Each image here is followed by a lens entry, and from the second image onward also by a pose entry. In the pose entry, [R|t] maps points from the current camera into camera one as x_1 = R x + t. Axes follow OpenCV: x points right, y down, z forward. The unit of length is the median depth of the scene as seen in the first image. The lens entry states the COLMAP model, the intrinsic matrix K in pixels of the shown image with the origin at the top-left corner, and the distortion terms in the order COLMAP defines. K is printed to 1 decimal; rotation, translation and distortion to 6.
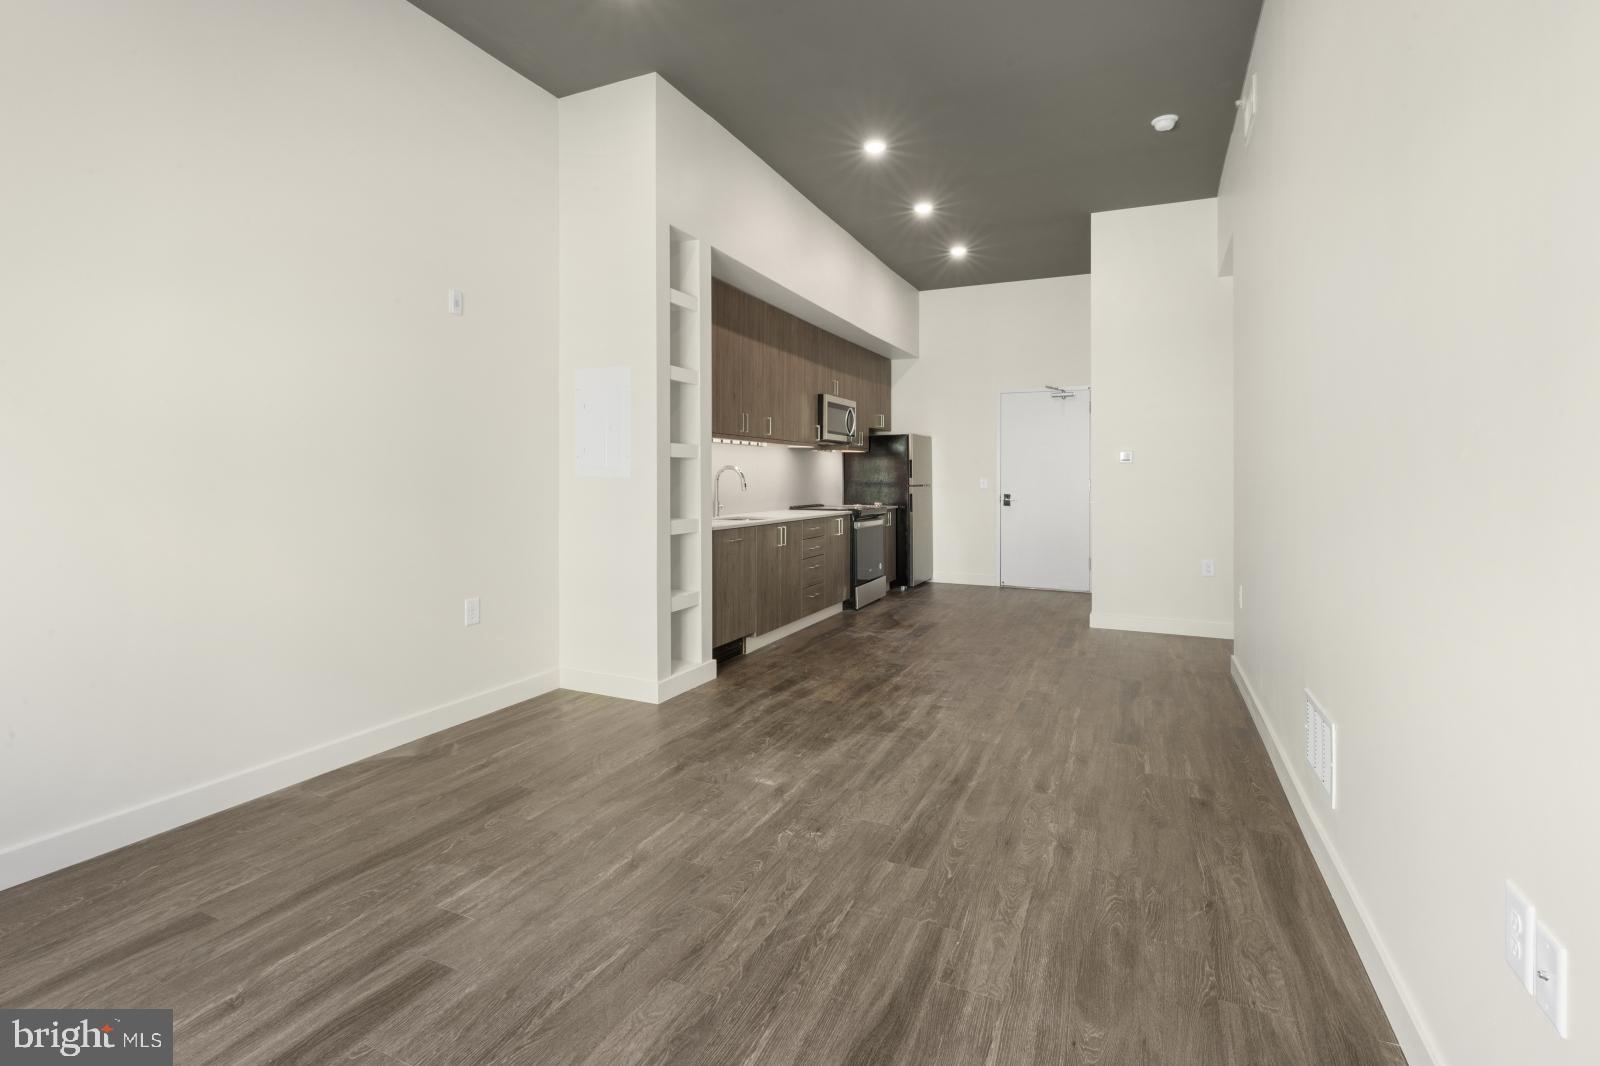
lens RADIAL K [[736.4, 0, 790.1], [0, 736.4, 475.8], [0, 0, 1]] dist [-0.000399, -0.000510]
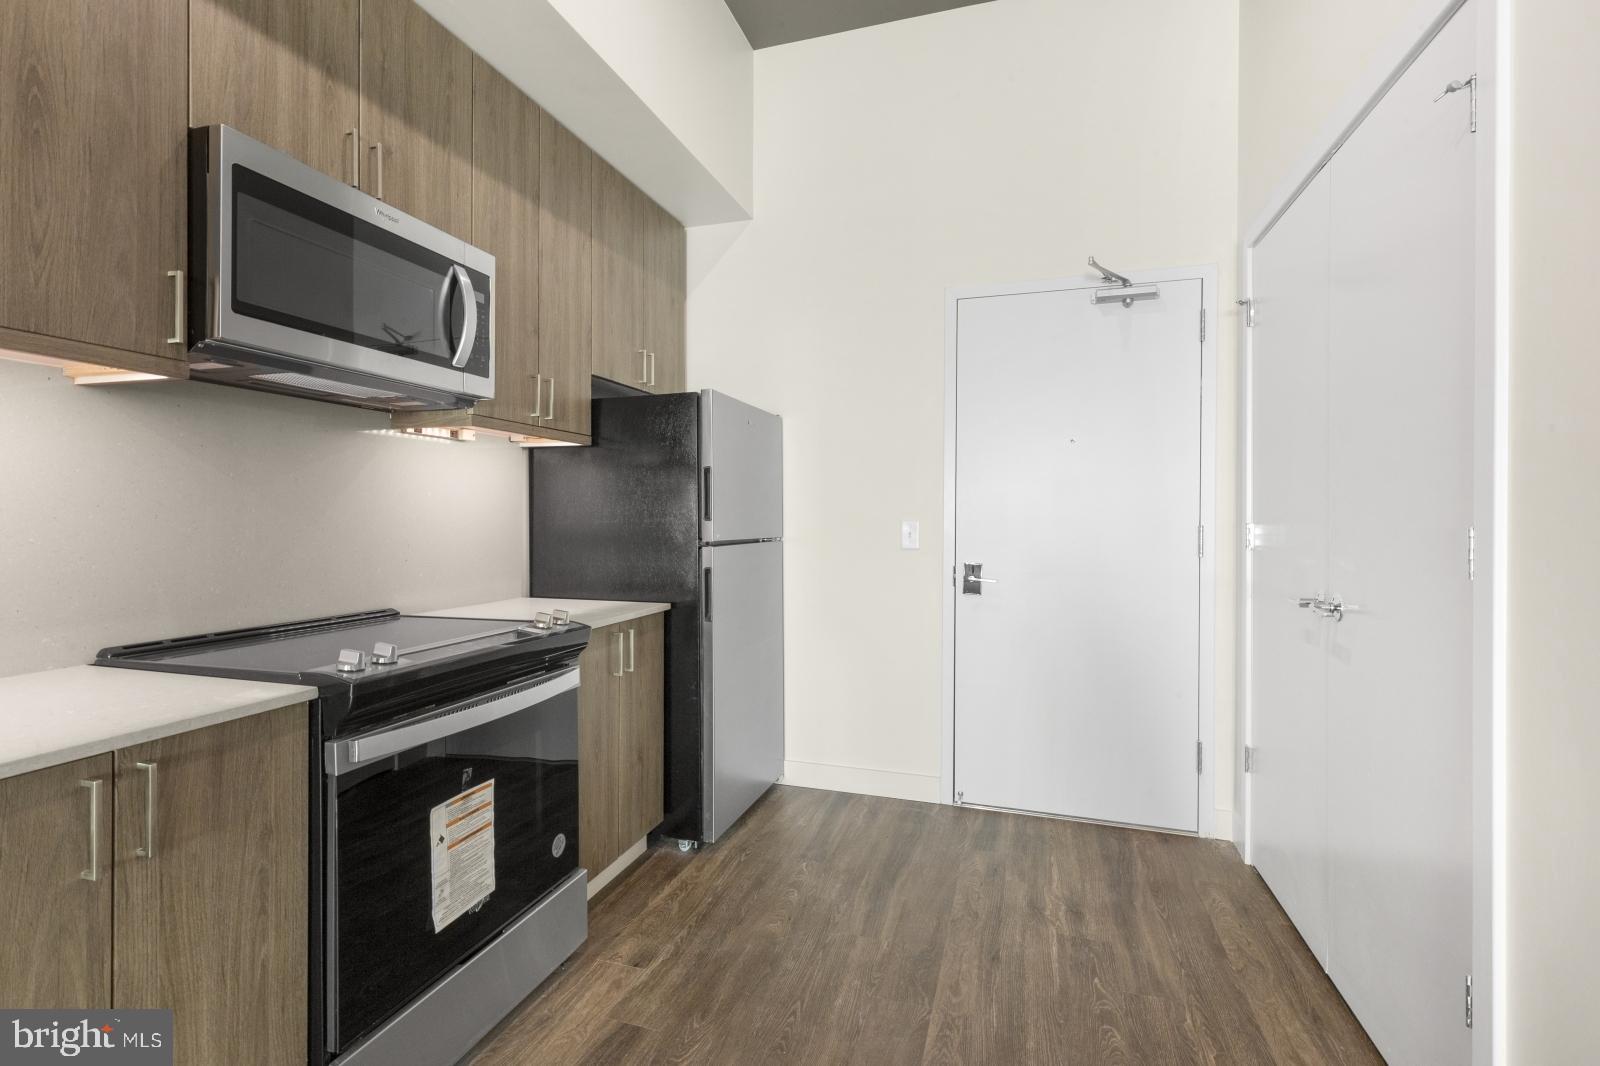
lens RADIAL K [[746.5, 0, 789.9], [0, 746.5, 514.8], [0, 0, 1]] dist [0.002215, 0.000037]
pose [[0.991355, 0.002114, 0.131191, 0.342813], [-0.001893, 0.999997, -0.001814, 0.001238], [-0.131194, 0.001550, 0.991355, 1.434366]]
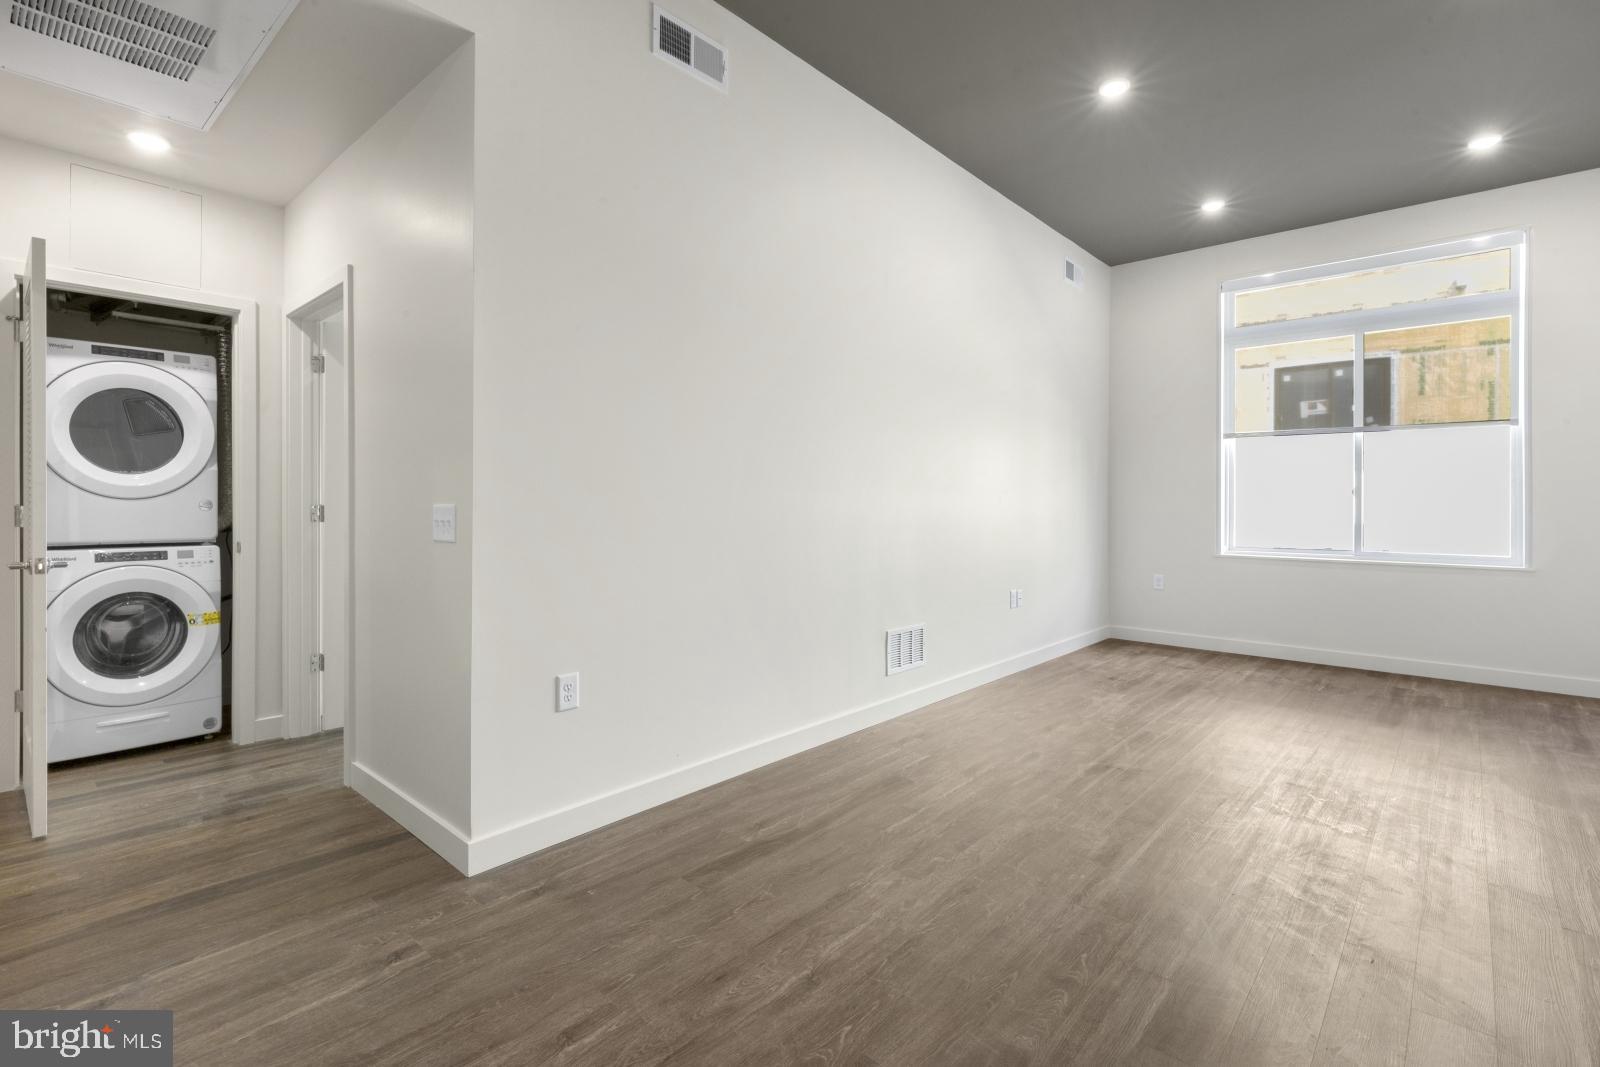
lens RADIAL K [[755.0, 0, 785.9], [0, 755.0, 504.6], [0, 0, 1]] dist [0.004803, -0.000152]
pose [[-0.956550, -0.008562, 0.291441, 0.291892], [-0.008111, 0.999963, 0.002755, 0.000832], [-0.291454, 0.000272, -0.956585, 1.827354]]
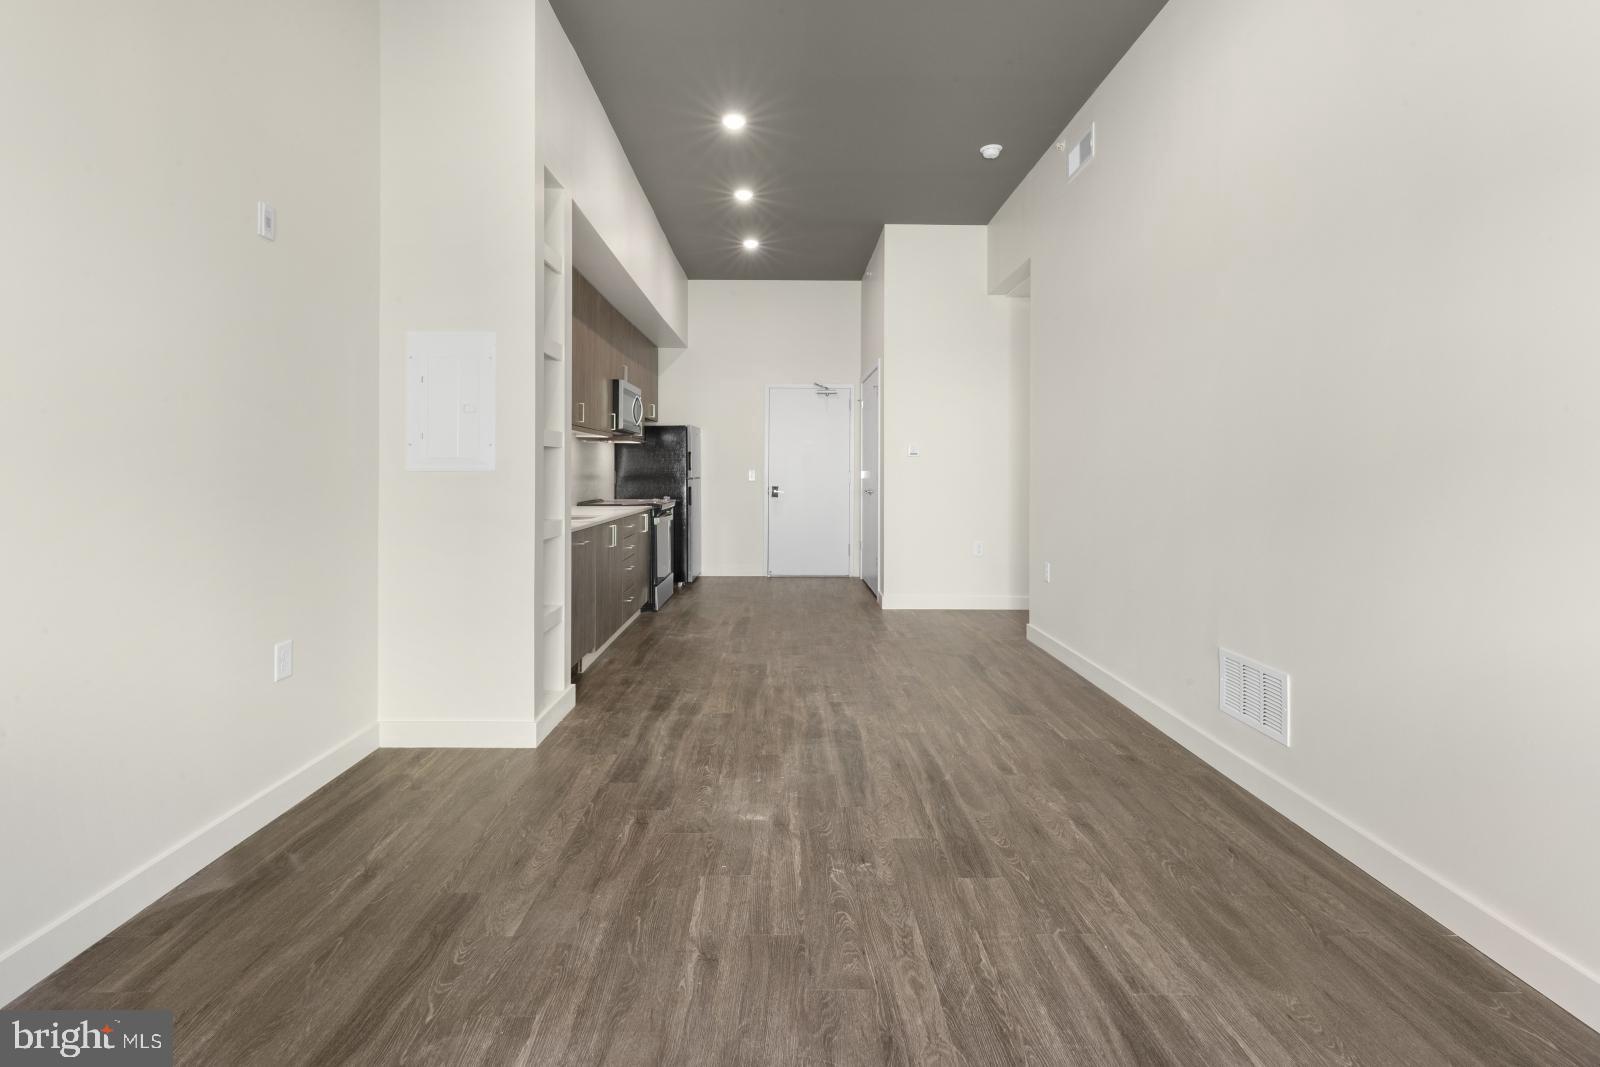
lens RADIAL K [[733.6, 0, 783.6], [0, 733.6, 467.2], [0, 0, 1]] dist [0.007467, -0.000325]
pose [[0.904560, 0.000678, 0.426345, -0.298592], [0.000044, 0.999999, -0.001683, 0.000149], [-0.426346, 0.001541, 0.904559, 0.154355]]
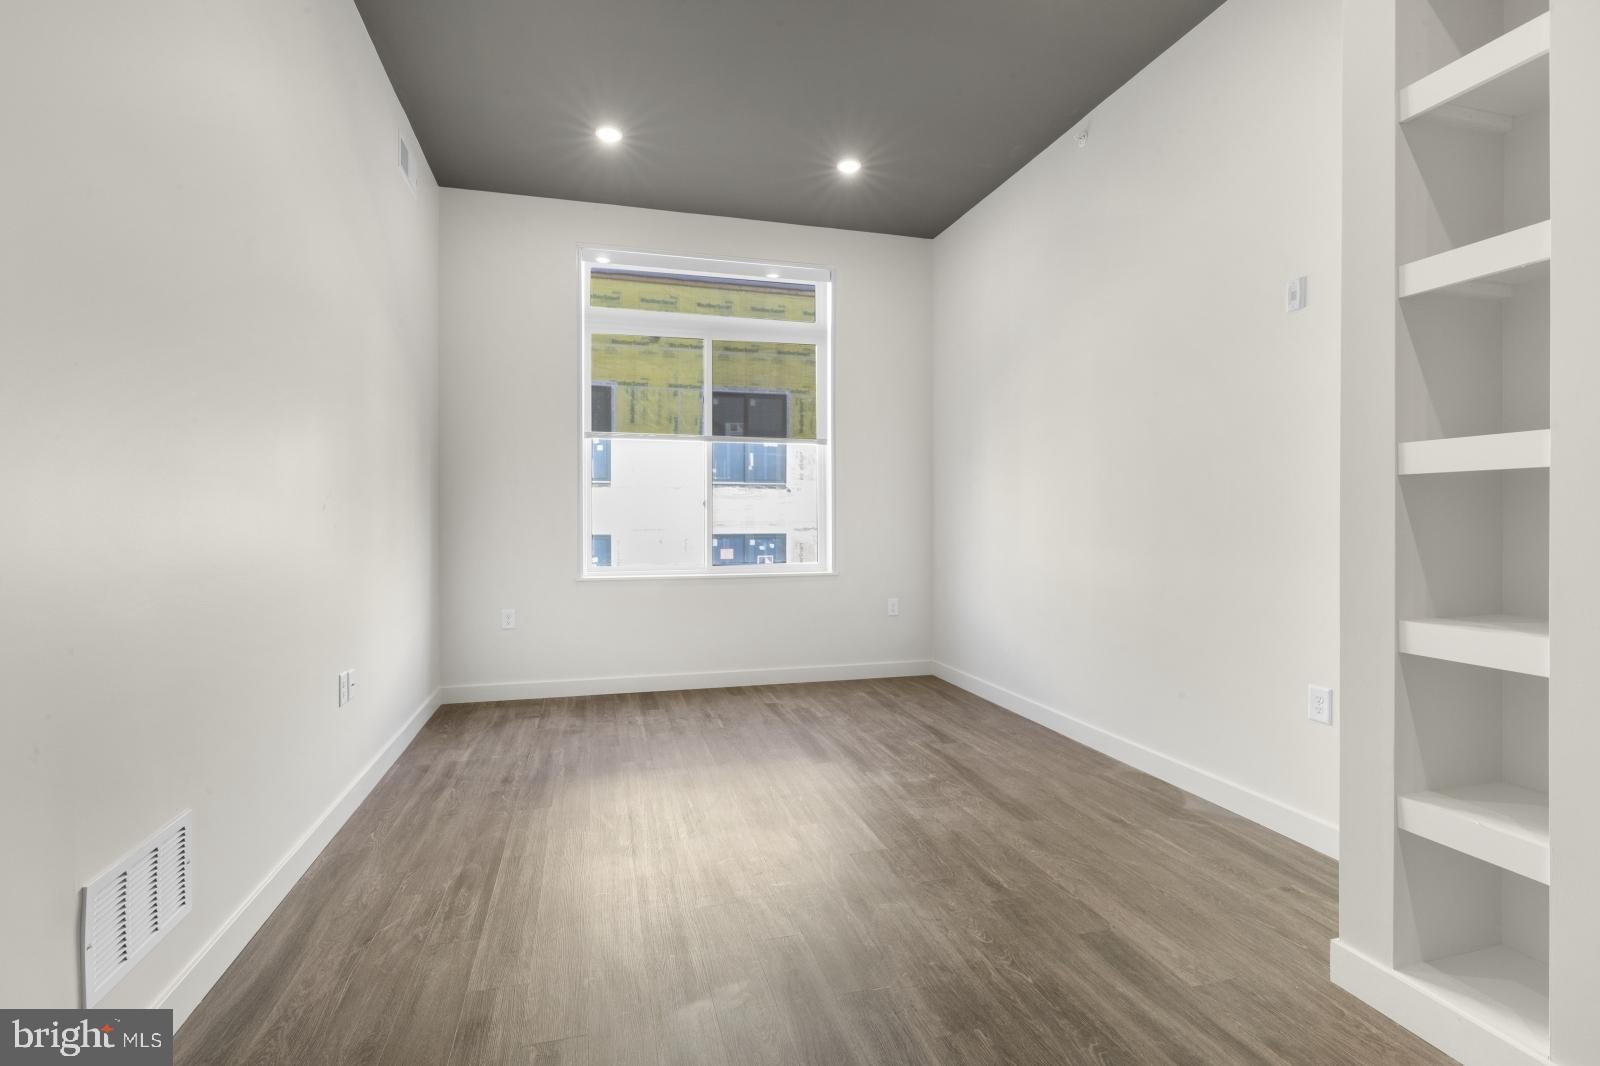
lens RADIAL K [[742.6, 0, 793.1], [0, 742.6, 518.0], [0, 0, 1]] dist [0.001569, -0.000583]
pose [[-0.760090, -0.002177, -0.649815, 0.448348], [-0.000693, 0.999997, -0.002539, 0.001463], [0.649818, -0.001480, -0.760089, 1.224581]]
